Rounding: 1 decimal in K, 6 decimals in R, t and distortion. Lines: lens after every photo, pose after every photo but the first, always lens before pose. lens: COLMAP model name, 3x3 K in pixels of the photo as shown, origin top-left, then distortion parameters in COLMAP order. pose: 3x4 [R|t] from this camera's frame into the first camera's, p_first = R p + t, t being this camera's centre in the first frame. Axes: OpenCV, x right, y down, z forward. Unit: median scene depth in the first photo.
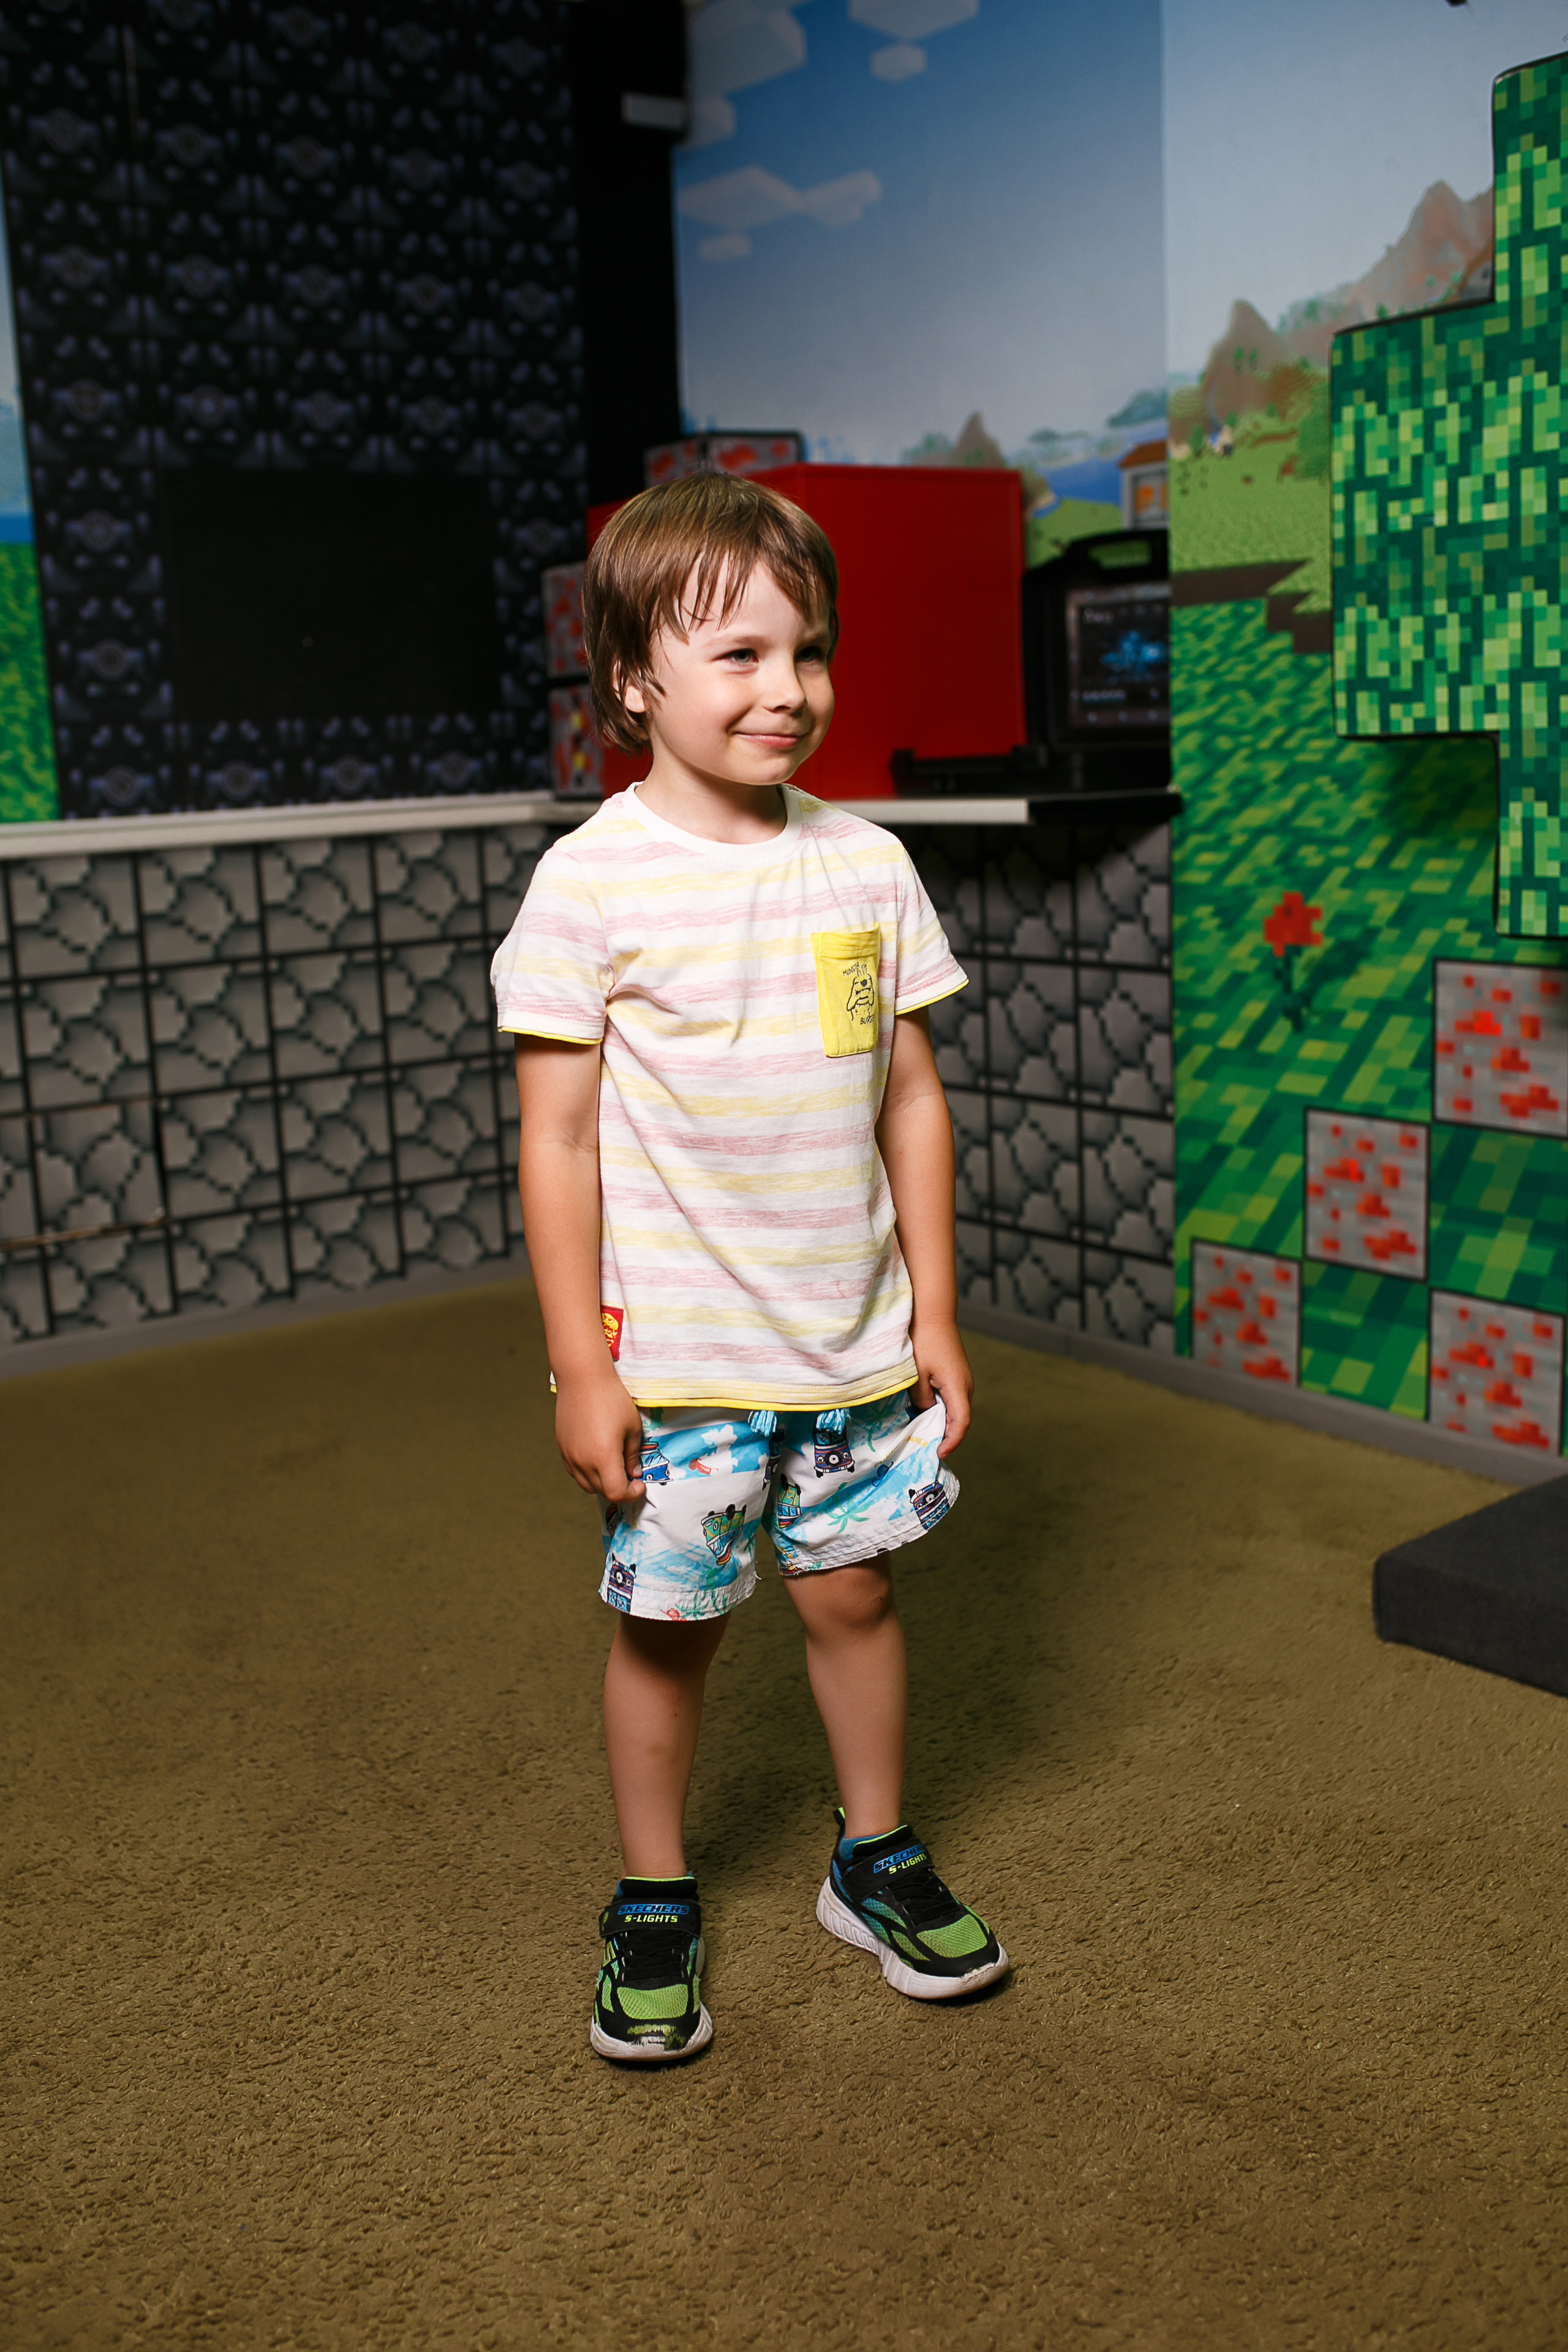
lens RADIAL K [[2294.6, 0, 784.0], [0, 2294.6, 1176.0], [0, 0, 1]] dist [-0.053966, 0.083010]
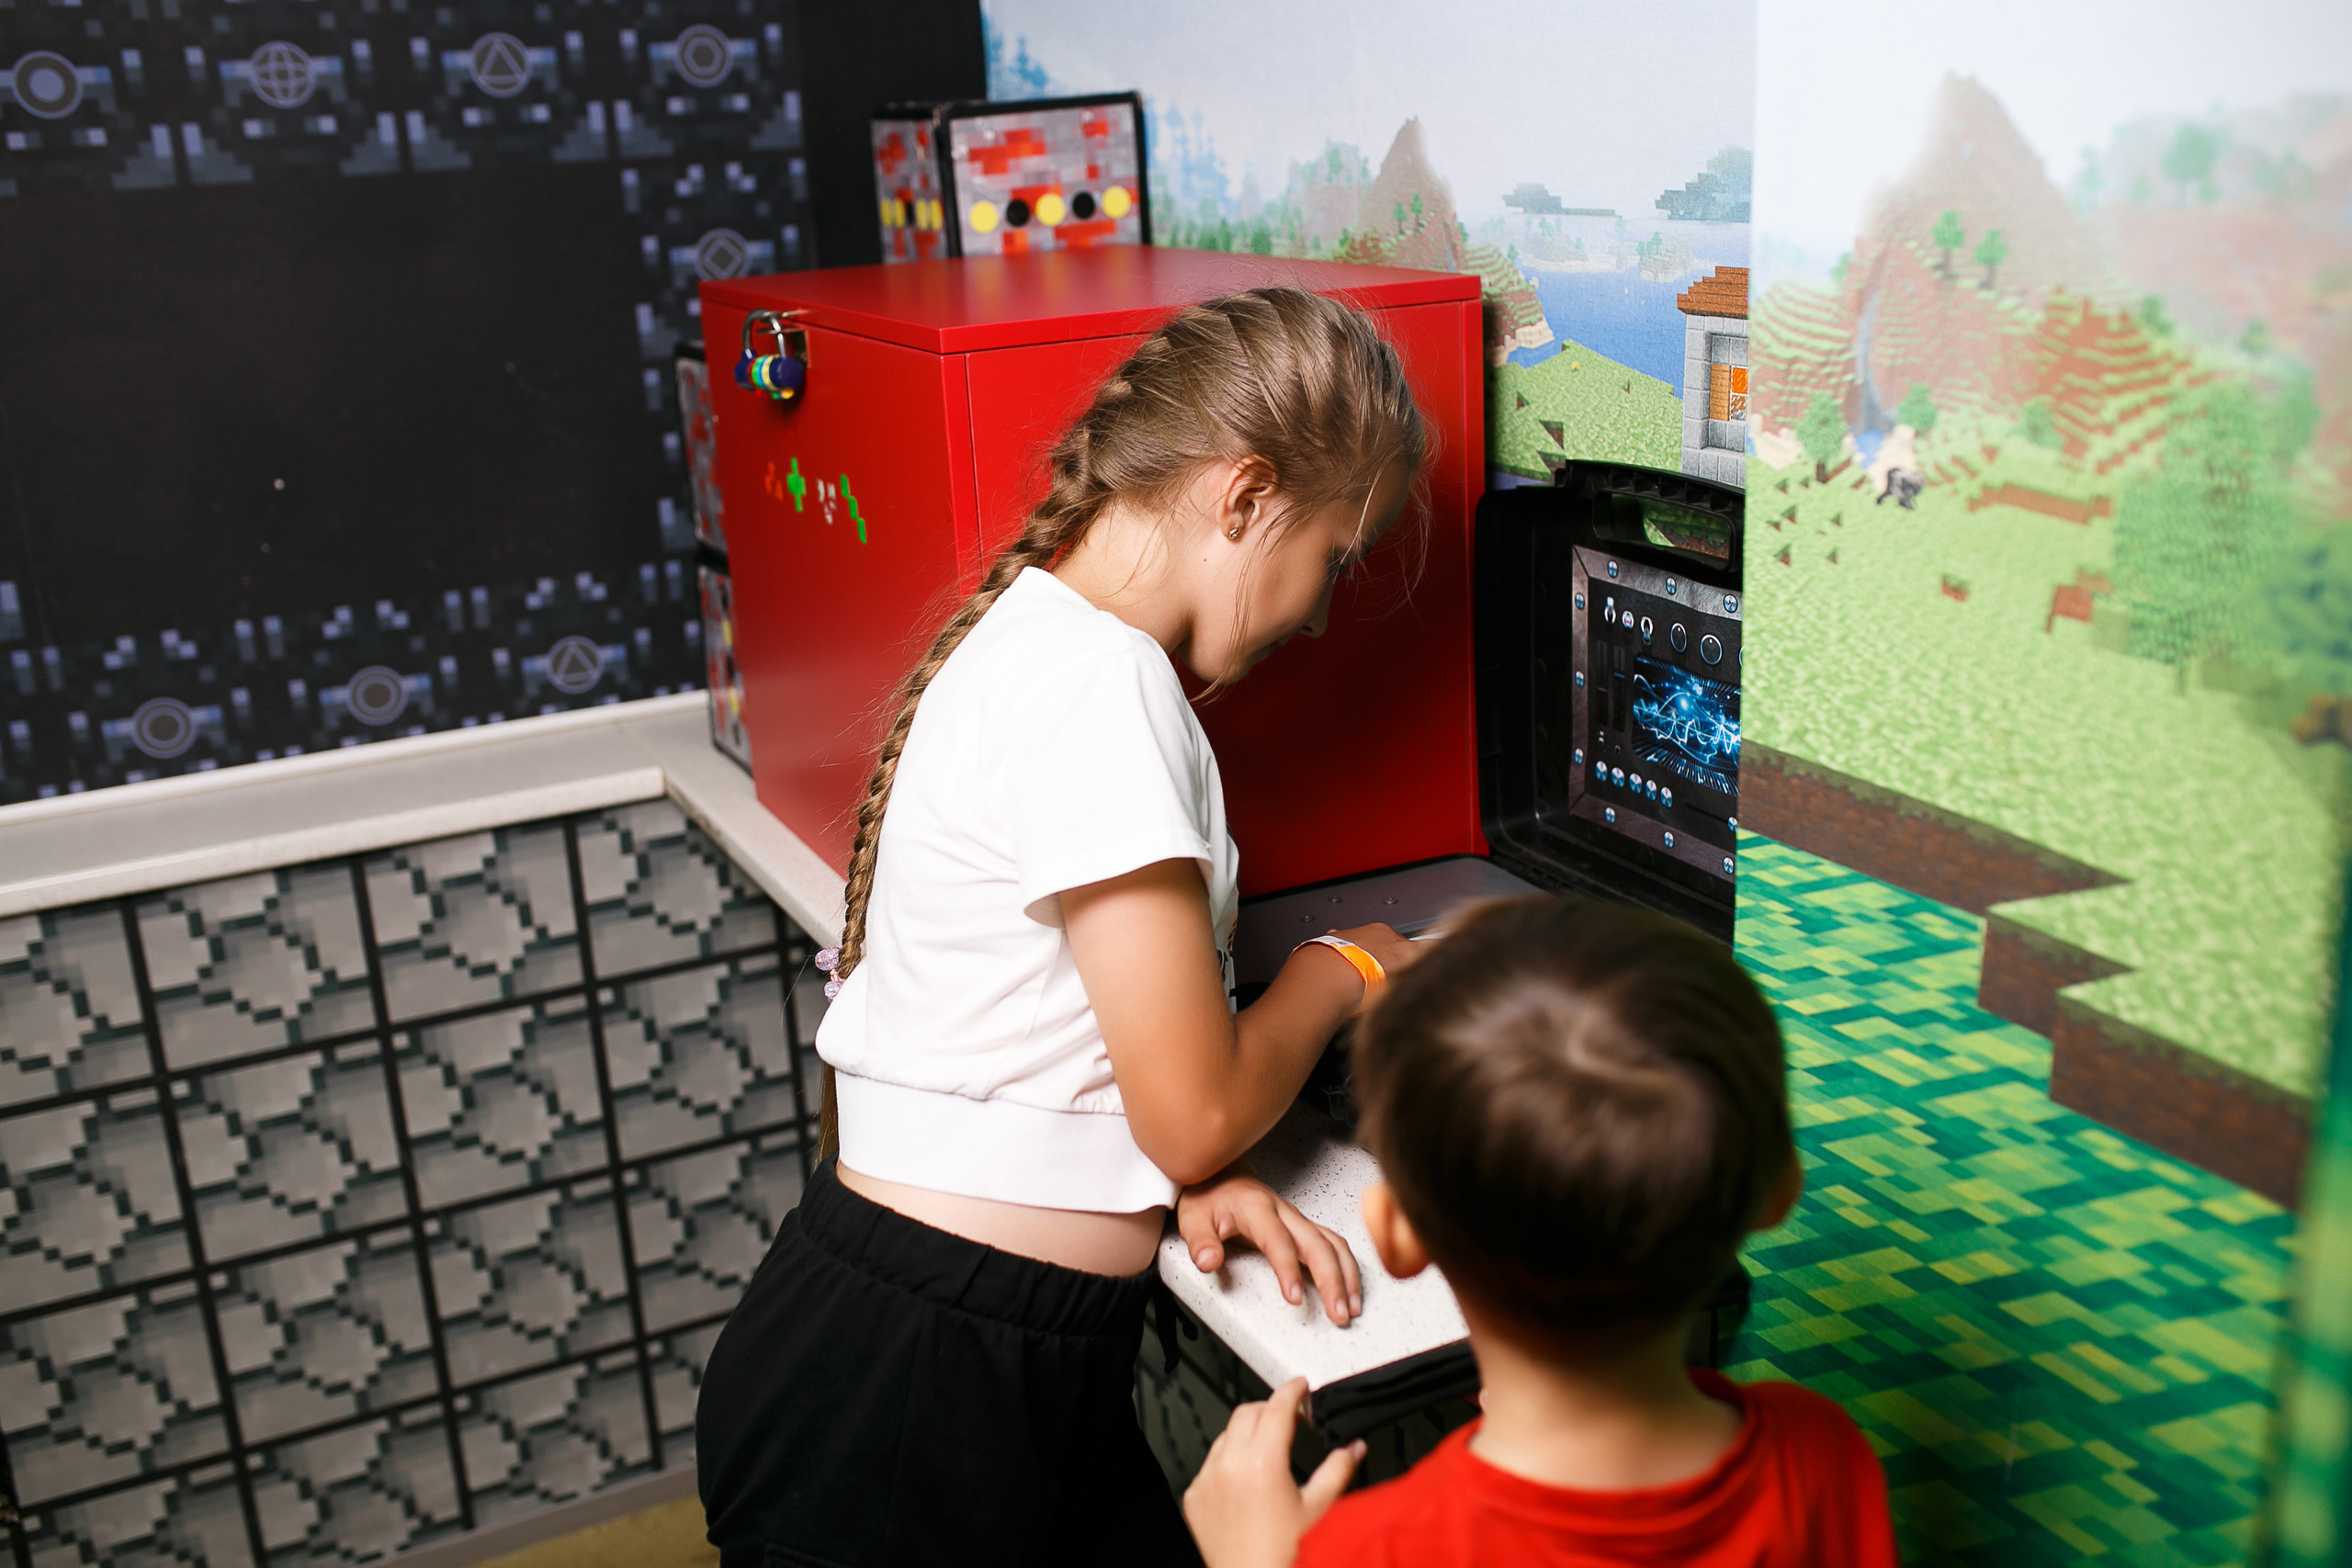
lens RADIAL K [[2216.9, 0, 1190.5], [0, 2216.9, 776.3], [0, 0, 1]] dist [-0.038330, 0.011491]
pose [[0.989562, 0.037697, -0.139090, 0.118629], [-0.020624, 0.992290, 0.122209, -0.277252], [0.142625, -0.118065, 0.982710, 0.567168]]
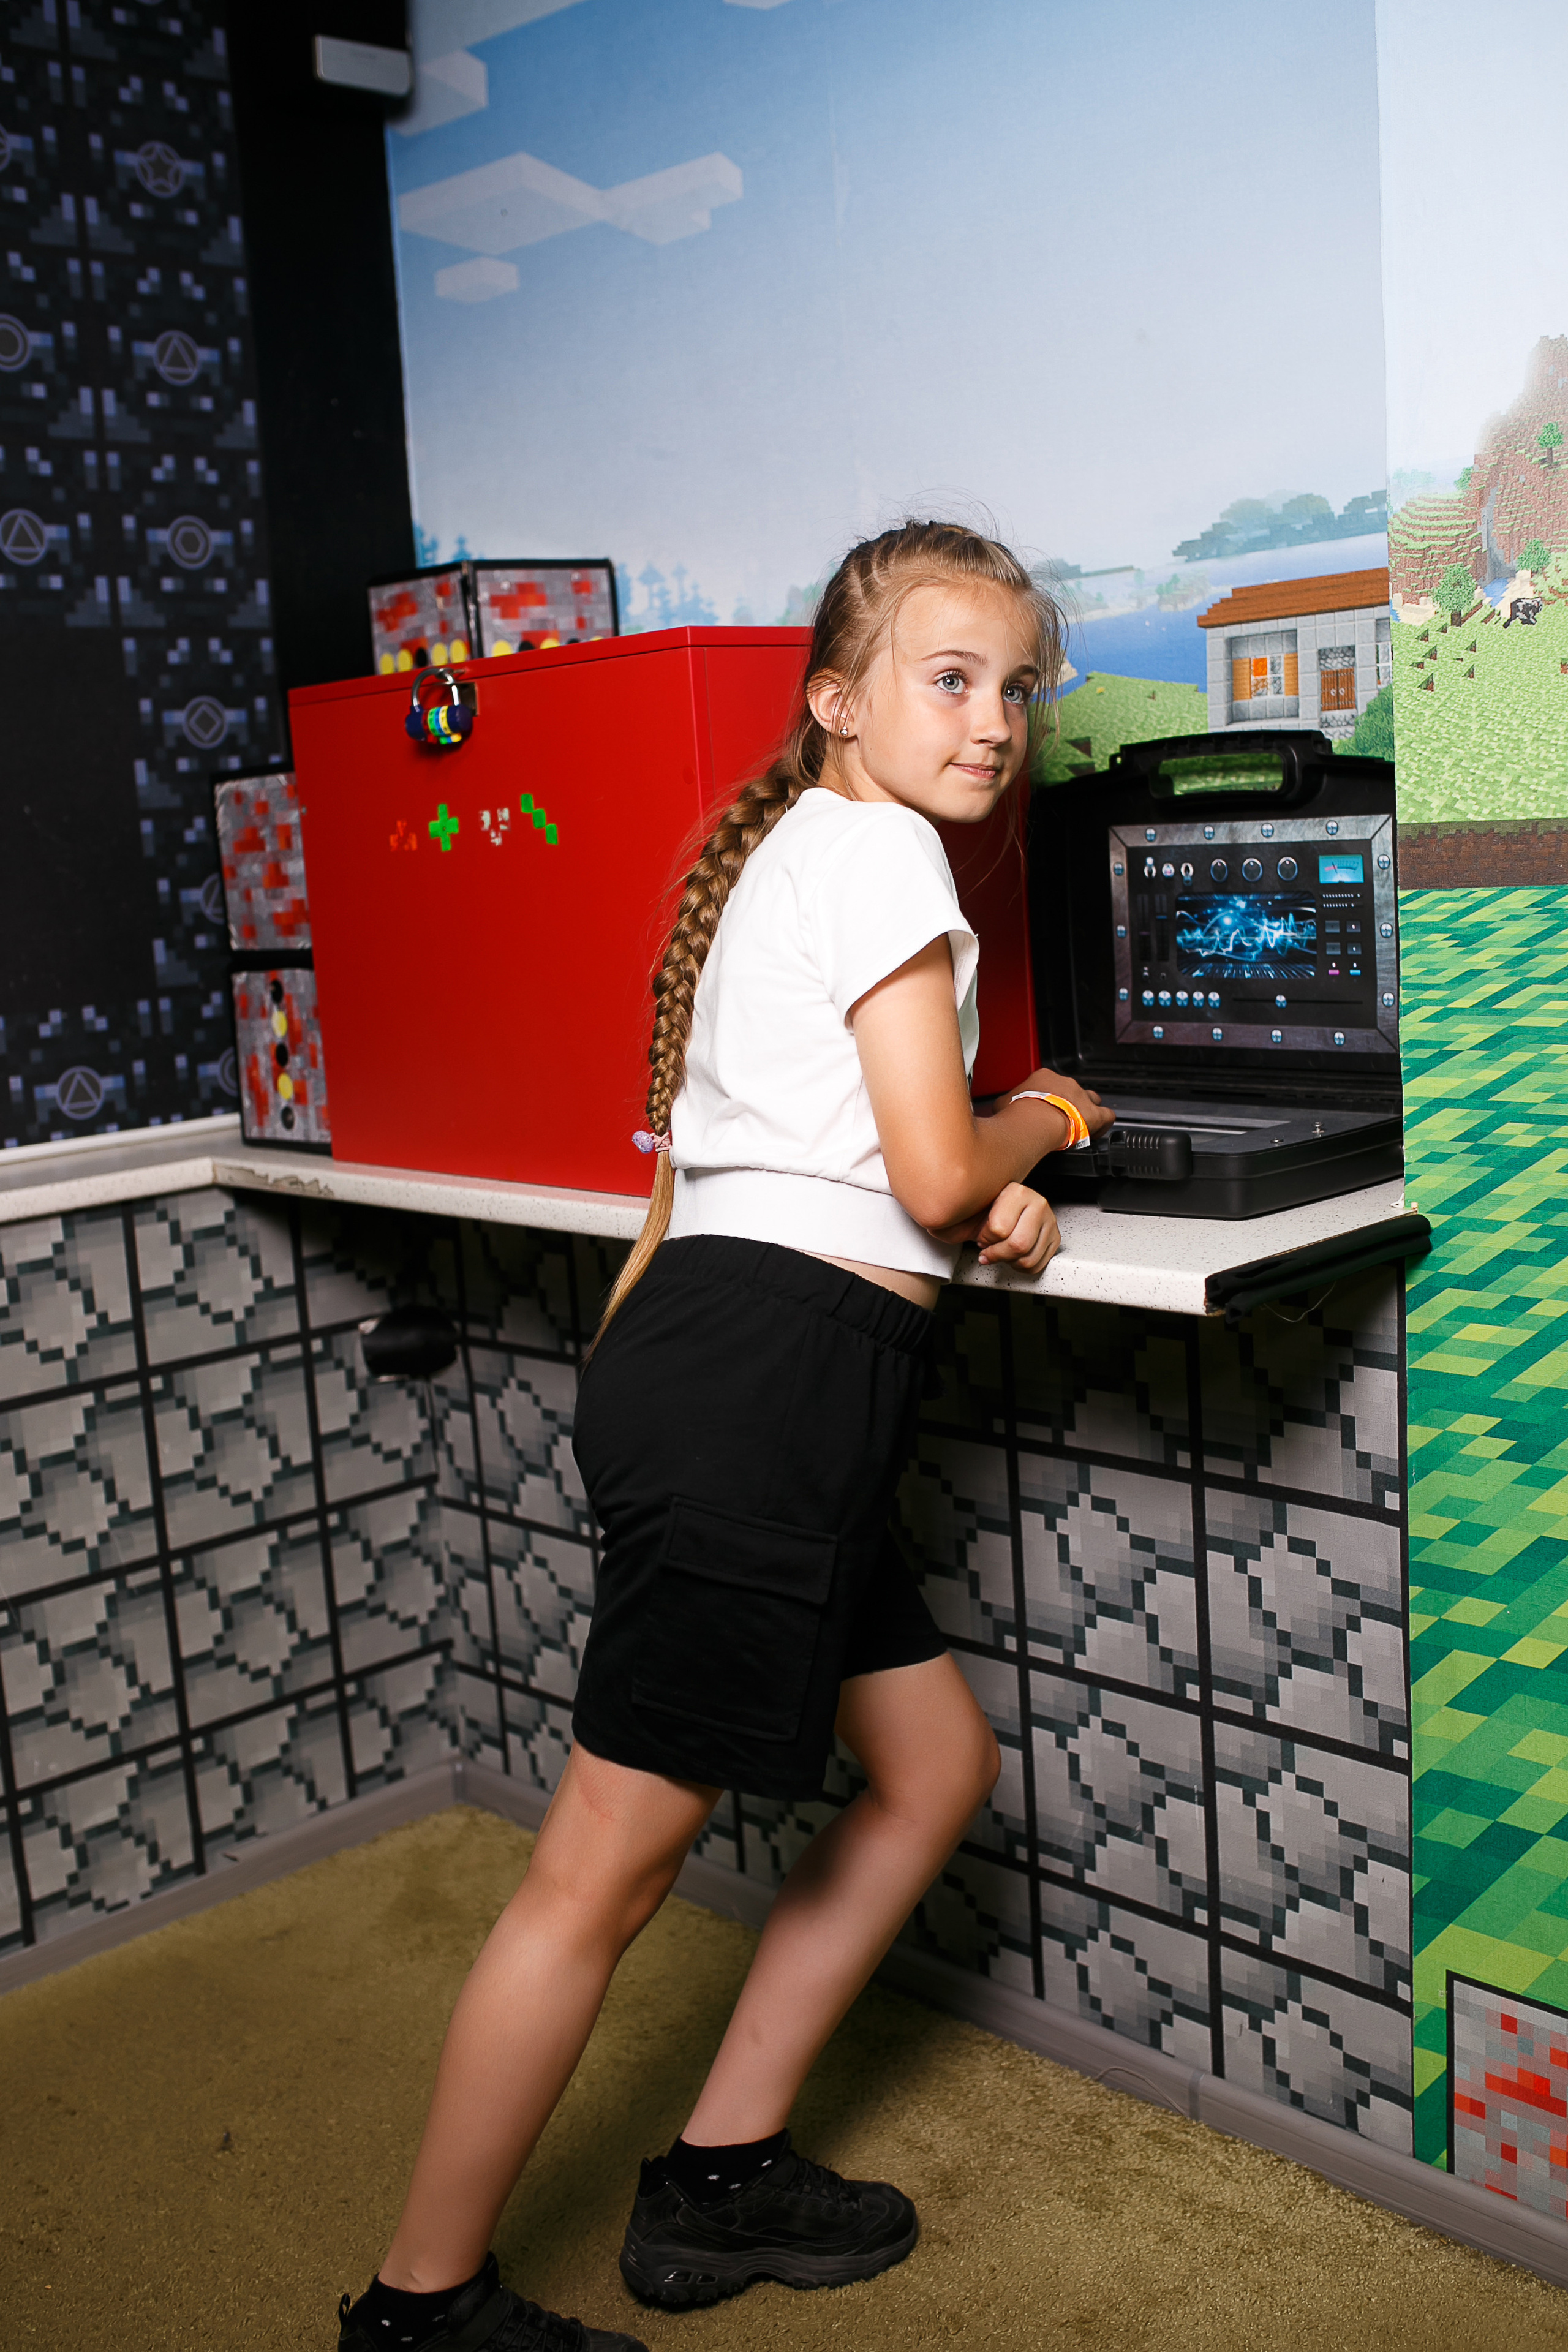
lens RADIAL K [[2294.6, 0, 784.0], [0, 2294.6, 1176.0], [0, 0, 1]] dist [-0.053966, 0.083010]
pose [[0.987715, -0.044120, 0.149909, -0.059775], [0.049862, 0.998151, -0.034763, -0.153755], [-0.148098, 0.041811, 0.988088, 0.437696]]
